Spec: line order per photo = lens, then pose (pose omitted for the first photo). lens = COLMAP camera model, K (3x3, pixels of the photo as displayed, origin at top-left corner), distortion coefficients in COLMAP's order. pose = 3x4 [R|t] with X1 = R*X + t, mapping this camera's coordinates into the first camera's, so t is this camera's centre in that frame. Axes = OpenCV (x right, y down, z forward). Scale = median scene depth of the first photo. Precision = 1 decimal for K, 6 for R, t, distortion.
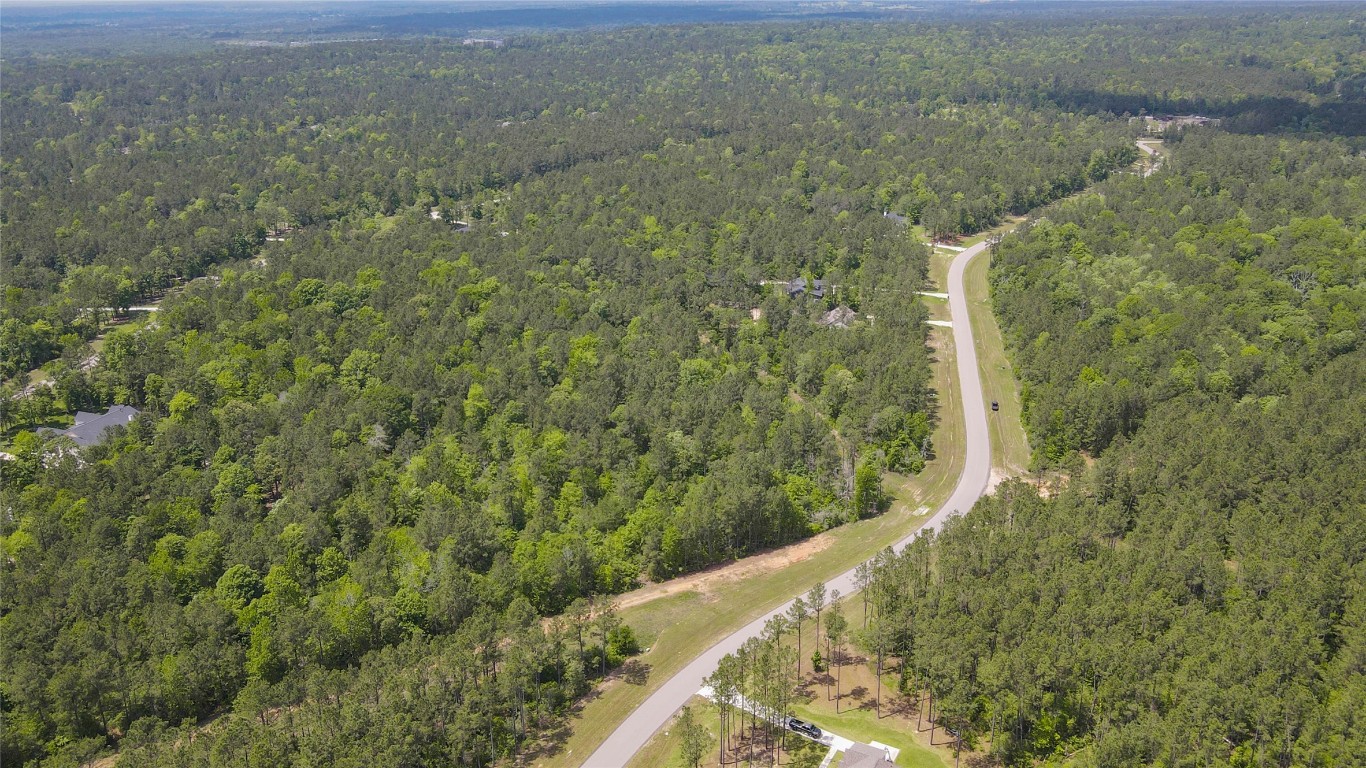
lens RADIAL K [[1073.6, 0, 683.0], [0, 1073.6, 384.0], [0, 0, 1]] dist [0.005080, 0.003274]
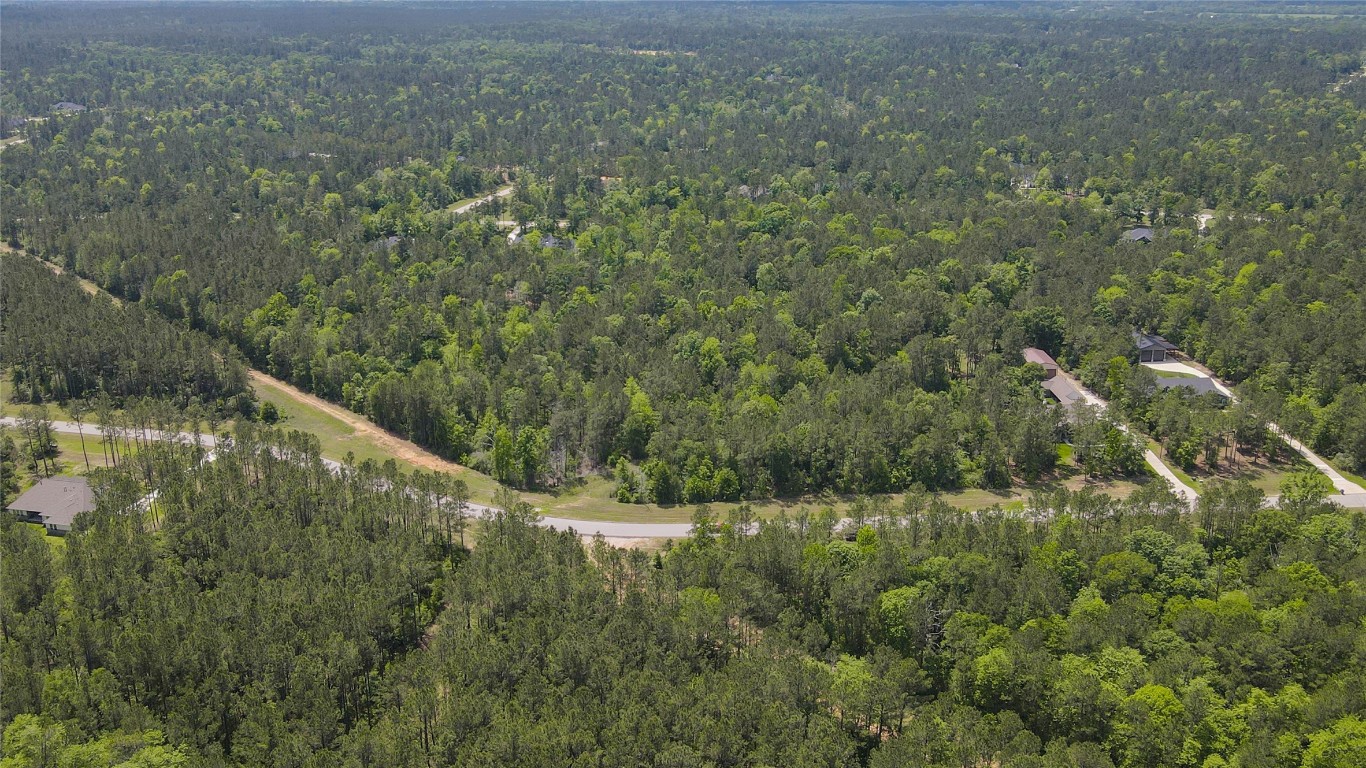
lens RADIAL K [[1179.7, 0, 685.6], [0, 1179.7, 358.4], [0, 0, 1]] dist [-0.002010, 0.021142]
pose [[0.274303, 0.326315, -0.904586, 1.249623], [-0.336181, 0.913853, 0.227716, -0.307052], [0.900966, 0.241641, 0.360373, 0.779399]]
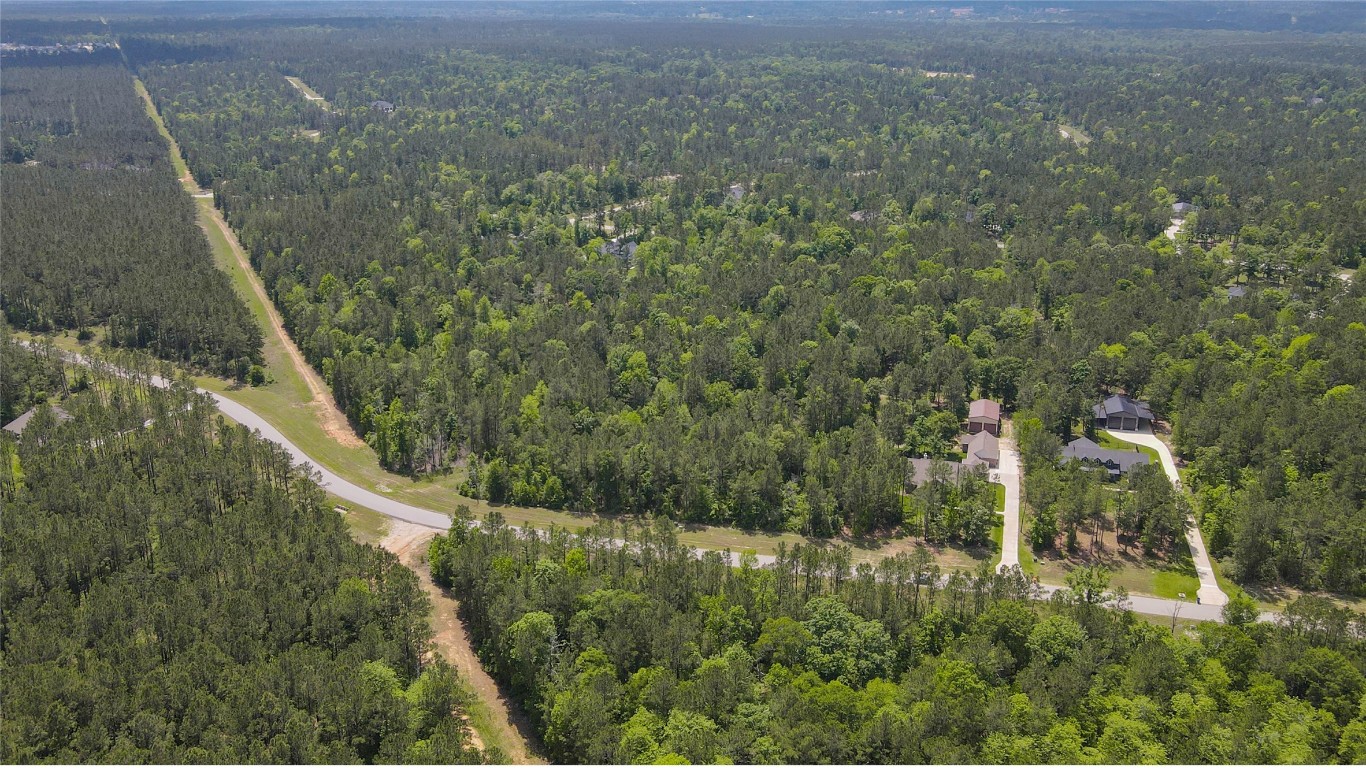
lens RADIAL K [[1125.5, 0, 683.0], [0, 1125.5, 384.0], [0, 0, 1]] dist [-0.000014, 0.012645]
pose [[-0.043276, 0.356121, -0.933437, 1.271761], [-0.349813, 0.869767, 0.348047, -0.477228], [0.935819, 0.341591, 0.086936, 1.237567]]
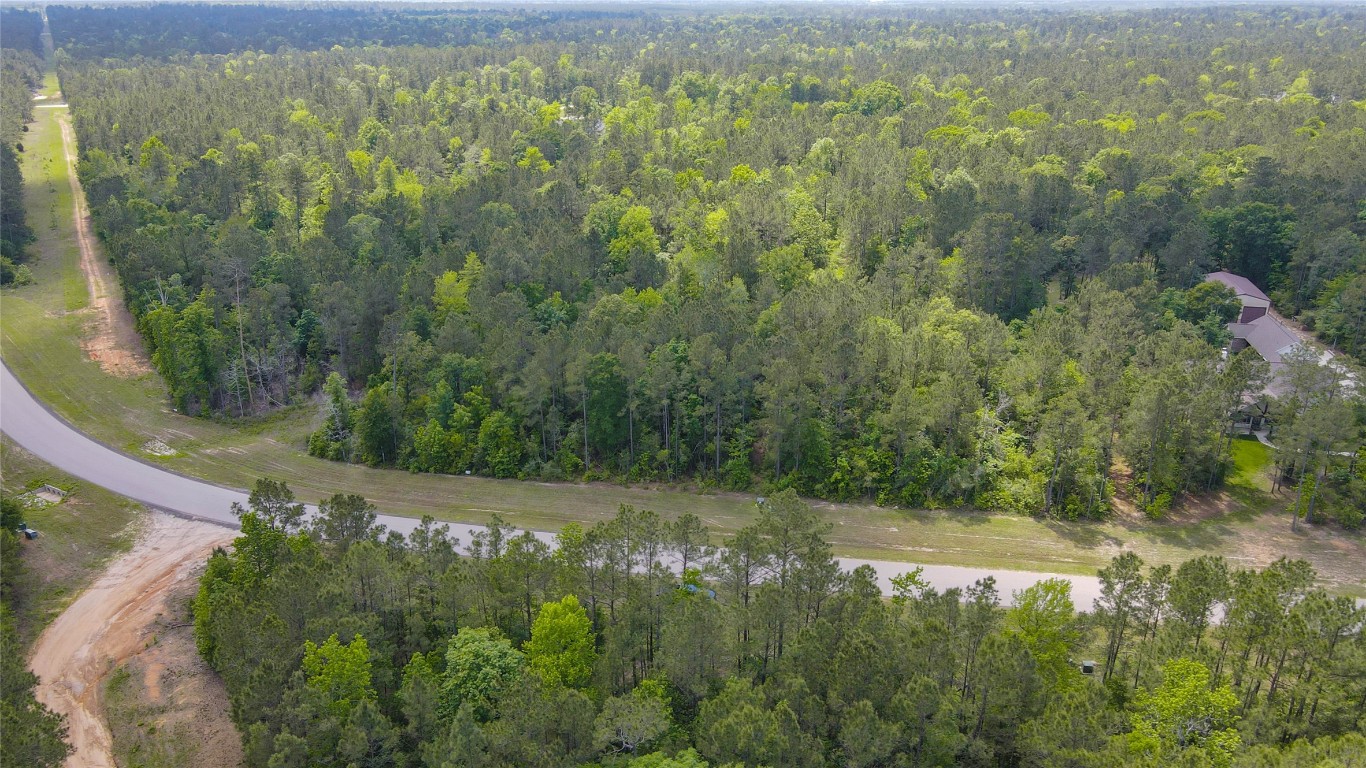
lens RADIAL K [[1012.5, 0, 681.6], [0, 1012.5, 398.5], [0, 0, 1]] dist [0.003404, 0.017112]
pose [[0.020051, 0.396082, -0.917996, 0.718511], [-0.348003, 0.863530, 0.364980, -0.180729], [0.937279, 0.312148, 0.155152, 1.251351]]
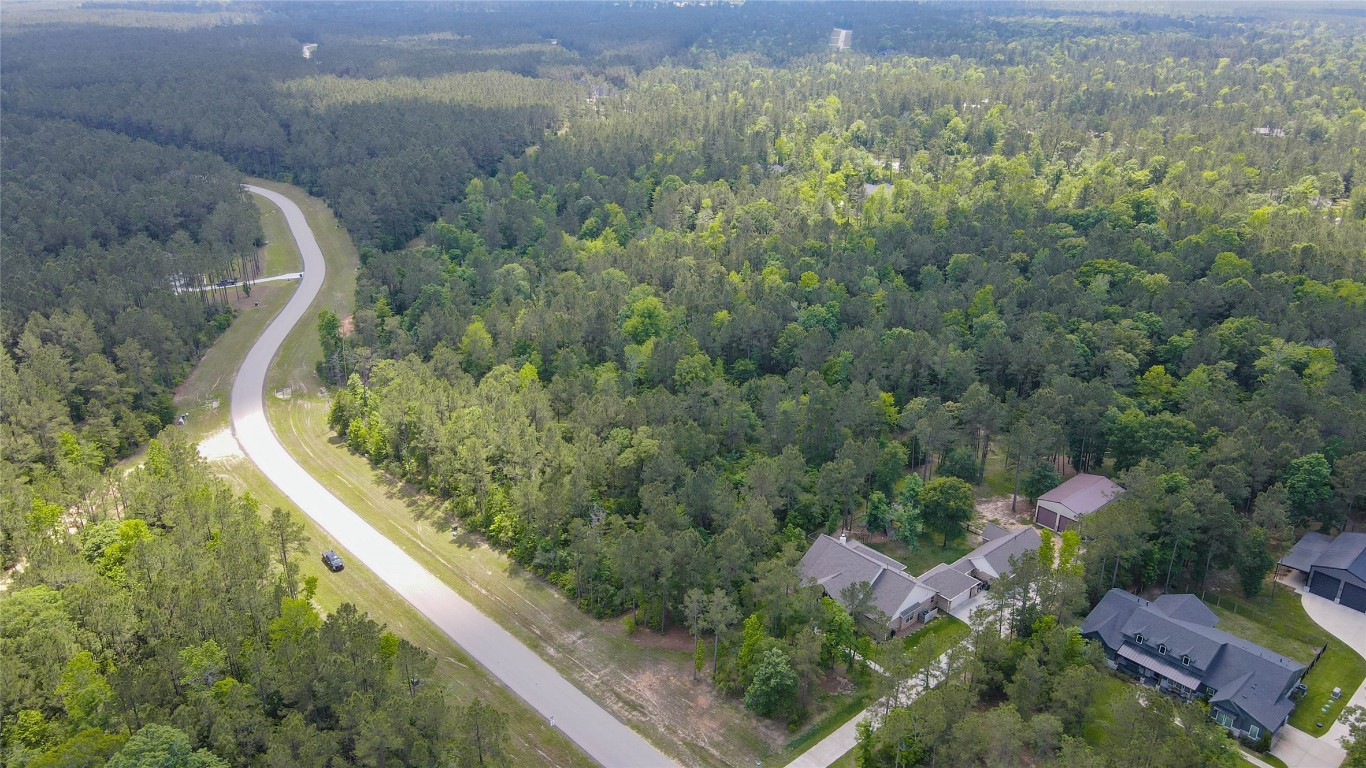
lens RADIAL K [[1012.5, 0, 681.6], [0, 1012.5, 398.5], [0, 0, 1]] dist [0.003404, 0.017112]
pose [[-0.582308, 0.336486, -0.740064, 0.700143], [-0.280608, 0.771187, 0.571428, -0.483185], [0.763005, 0.540415, -0.354648, 1.682469]]
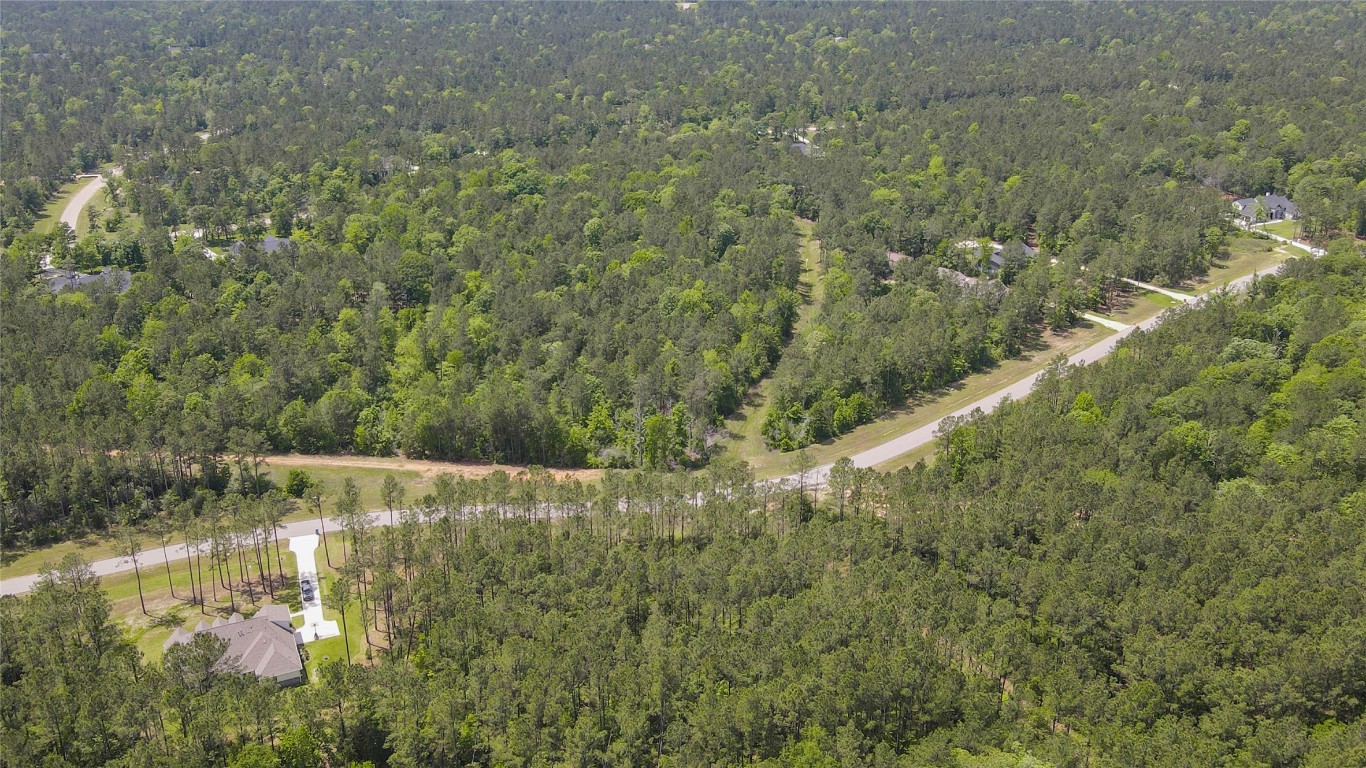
lens RADIAL K [[1179.7, 0, 685.6], [0, 1179.7, 358.4], [0, 0, 1]] dist [-0.002010, 0.021142]
pose [[0.800562, 0.221652, -0.556751, 0.787873], [-0.209768, 0.973951, 0.086117, -0.067537], [0.561336, 0.047846, 0.826204, 0.170862]]
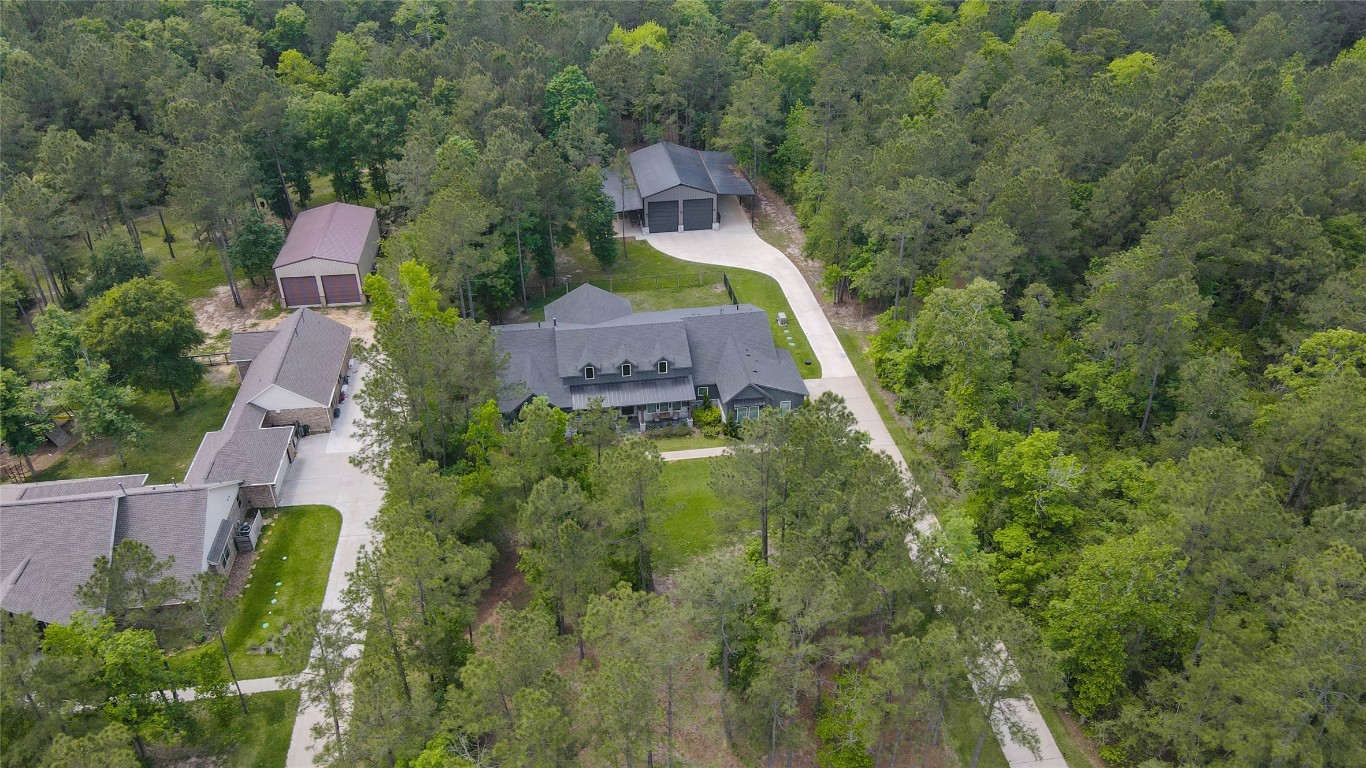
lens RADIAL K [[1012.5, 0, 681.6], [0, 1012.5, 398.5], [0, 0, 1]] dist [0.003404, 0.017112]
pose [[0.348113, 0.527264, -0.775119, 0.481786], [-0.331308, 0.842674, 0.424423, -0.294766], [0.876956, 0.109056, 0.468033, 1.620260]]
